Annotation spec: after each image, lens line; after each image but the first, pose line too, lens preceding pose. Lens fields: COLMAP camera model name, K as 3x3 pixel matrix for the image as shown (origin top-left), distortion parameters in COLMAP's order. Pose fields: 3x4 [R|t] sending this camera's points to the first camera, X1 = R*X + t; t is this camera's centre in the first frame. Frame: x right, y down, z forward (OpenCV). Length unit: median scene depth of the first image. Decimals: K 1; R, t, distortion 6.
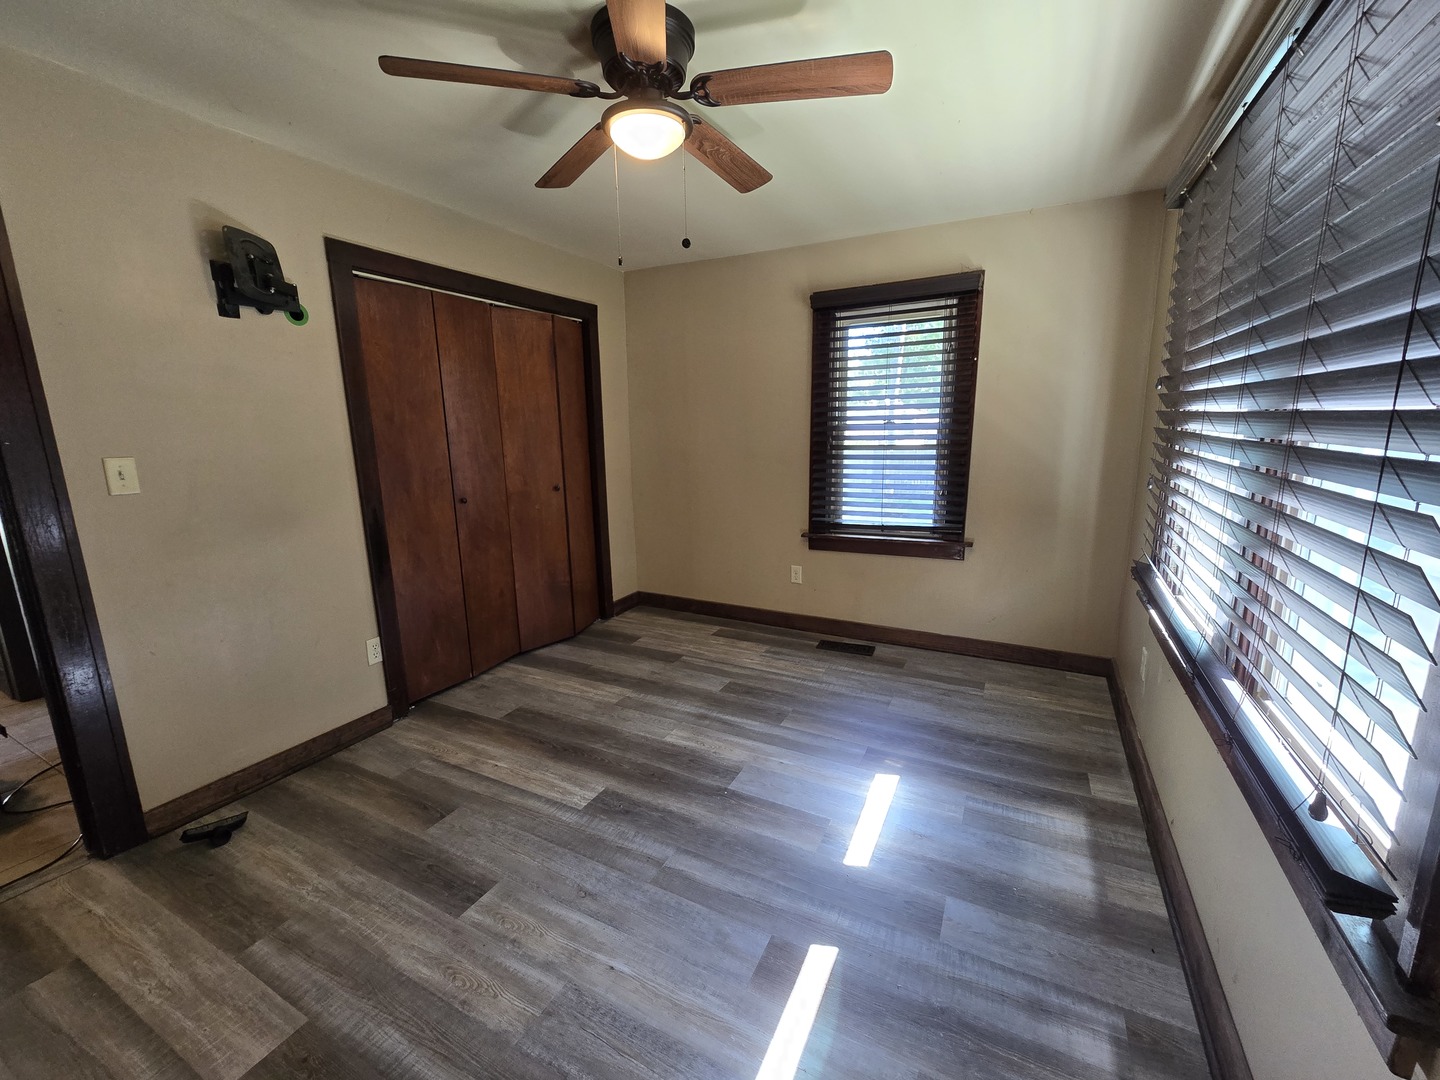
lens RADIAL K [[593.5, 0, 713.6], [0, 593.5, 535.1], [0, 0, 1]] dist [0.002805, -0.000005]
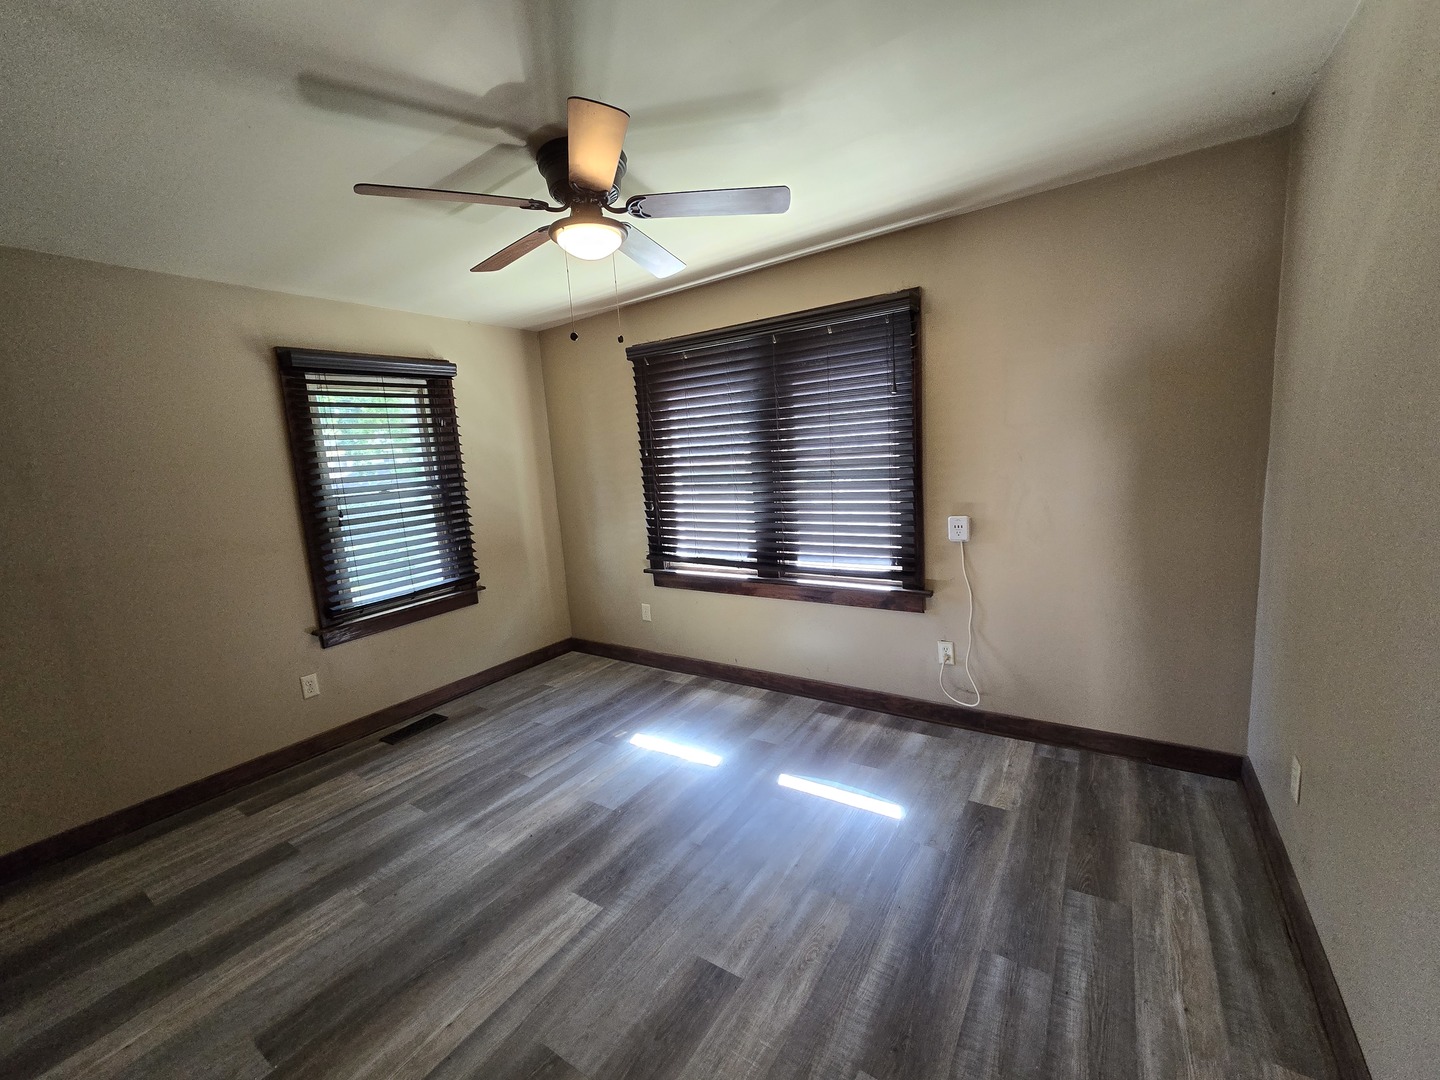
lens RADIAL K [[593.5, 0, 713.6], [0, 593.5, 535.1], [0, 0, 1]] dist [0.002805, -0.000005]
pose [[0.111097, -0.129055, 0.985394, -0.742164], [0.248953, 0.963532, 0.098124, -0.096583], [-0.962123, 0.234416, 0.139174, 0.418715]]
